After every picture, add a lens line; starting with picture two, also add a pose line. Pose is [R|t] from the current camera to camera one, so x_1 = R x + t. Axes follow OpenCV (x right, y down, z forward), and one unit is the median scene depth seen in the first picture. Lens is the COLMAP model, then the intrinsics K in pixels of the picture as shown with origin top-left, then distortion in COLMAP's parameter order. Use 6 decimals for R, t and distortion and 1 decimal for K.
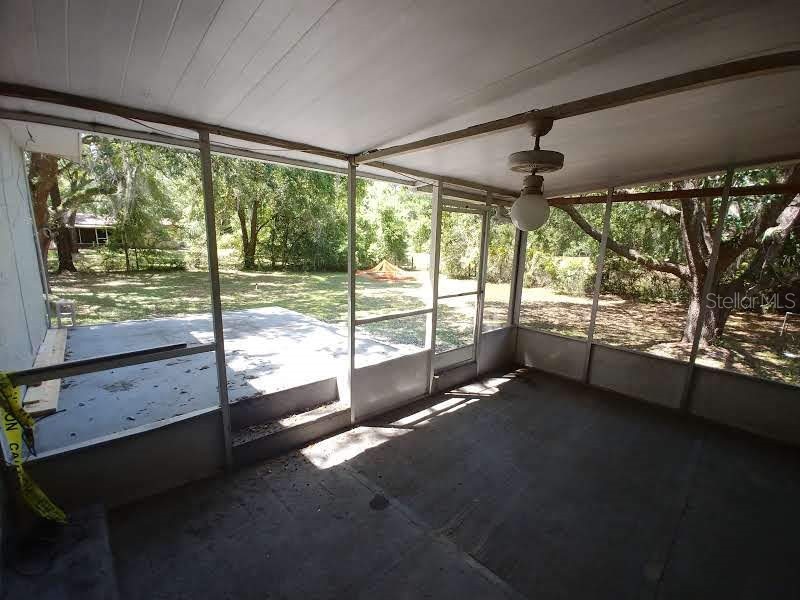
lens RADIAL K [[360.2, 0, 404.3], [0, 360.2, 302.1], [0, 0, 1]] dist [-0.002784, -0.000412]
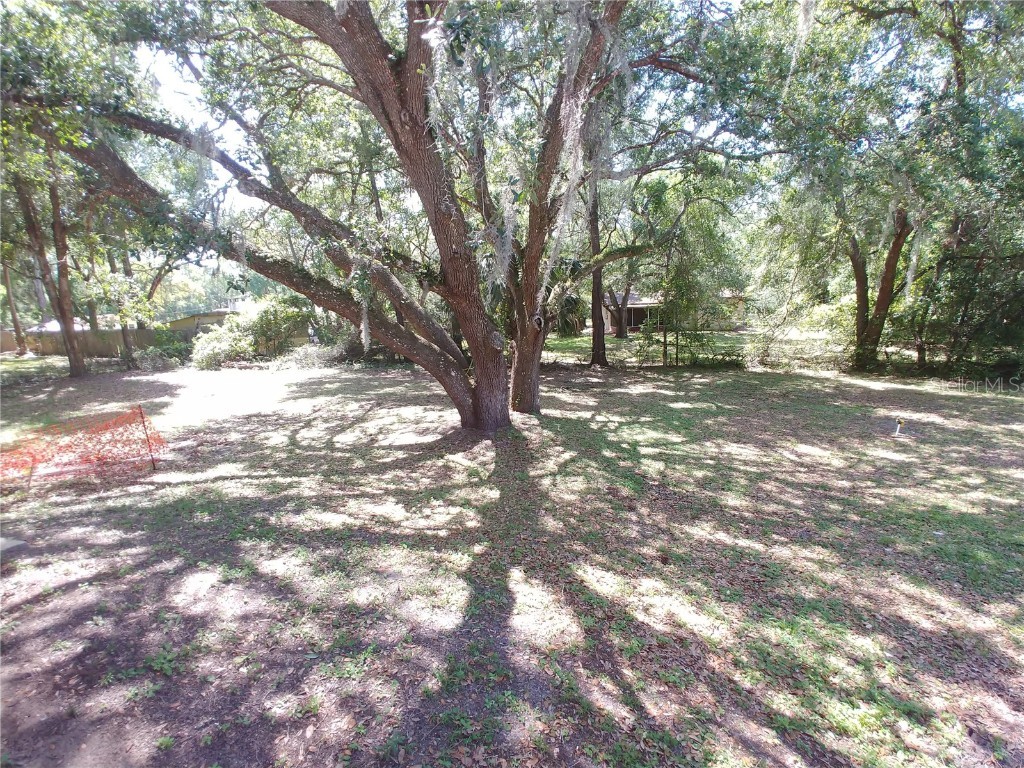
lens RADIAL K [[418.2, 0, 512.0], [0, 418.2, 384.0], [0, 0, 1]] dist [-0.001292, -0.000219]
pose [[0.489648, 0.098533, -0.866335, -0.178099], [-0.099890, 0.993392, 0.056526, -0.062936], [0.866179, 0.058860, 0.496255, 0.302214]]
